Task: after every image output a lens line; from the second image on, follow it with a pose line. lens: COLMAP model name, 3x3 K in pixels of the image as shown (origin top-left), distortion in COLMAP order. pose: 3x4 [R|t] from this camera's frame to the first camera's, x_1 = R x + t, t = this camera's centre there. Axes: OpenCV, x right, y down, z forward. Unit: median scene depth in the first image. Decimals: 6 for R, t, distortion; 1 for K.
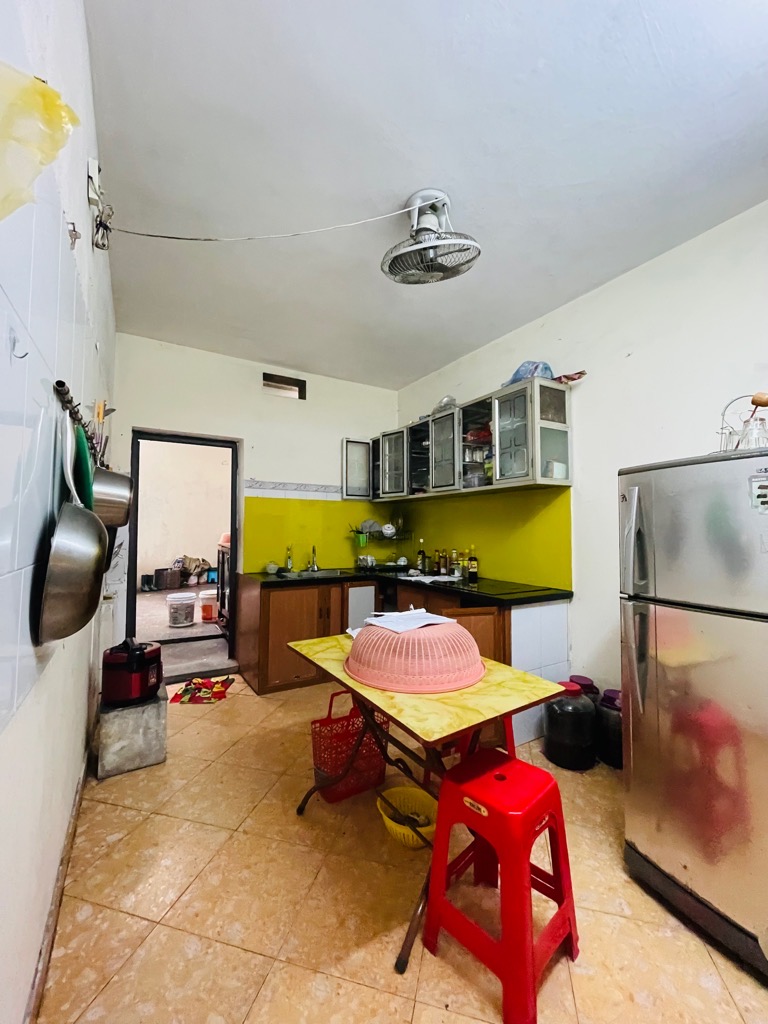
lens RADIAL K [[416.0, 0, 383.4], [0, 416.0, 512.0], [0, 0, 1]] dist [0.003343, -0.000101]
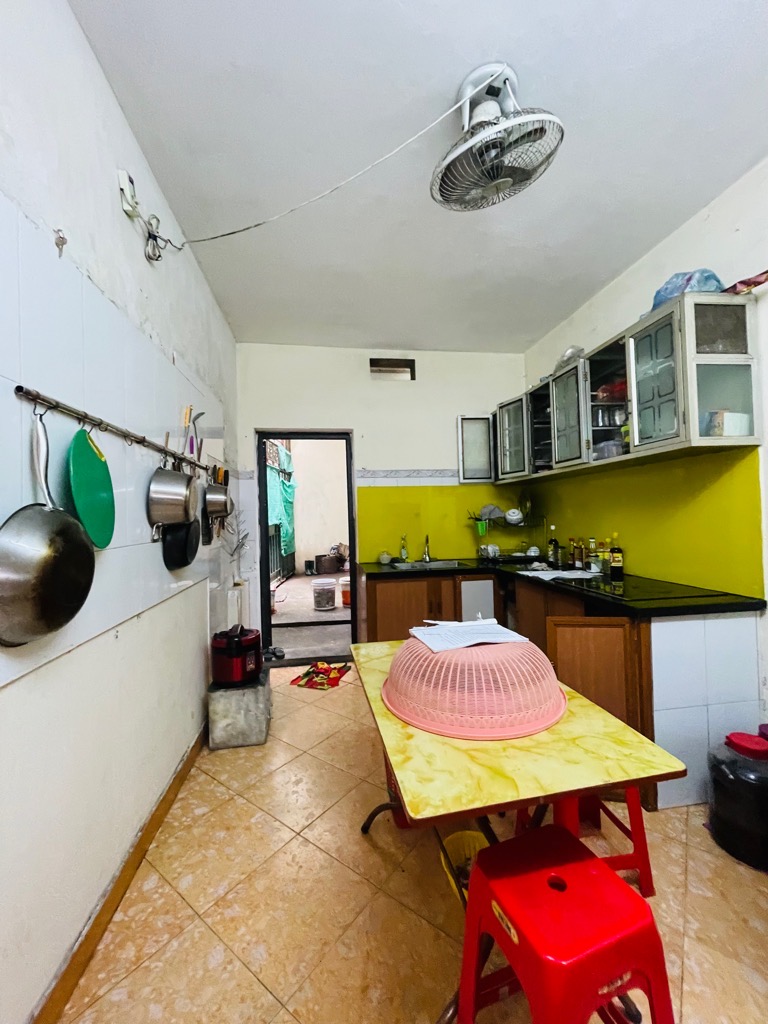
lens RADIAL K [[416.0, 0, 382.5], [0, 416.0, 511.9], [0, 0, 1]] dist [0.003343, -0.000101]
pose [[0.922679, -0.031516, -0.384278, 0.144468], [0.044806, 0.998666, 0.025677, 0.000818], [0.382956, -0.040910, 0.922860, 0.138632]]
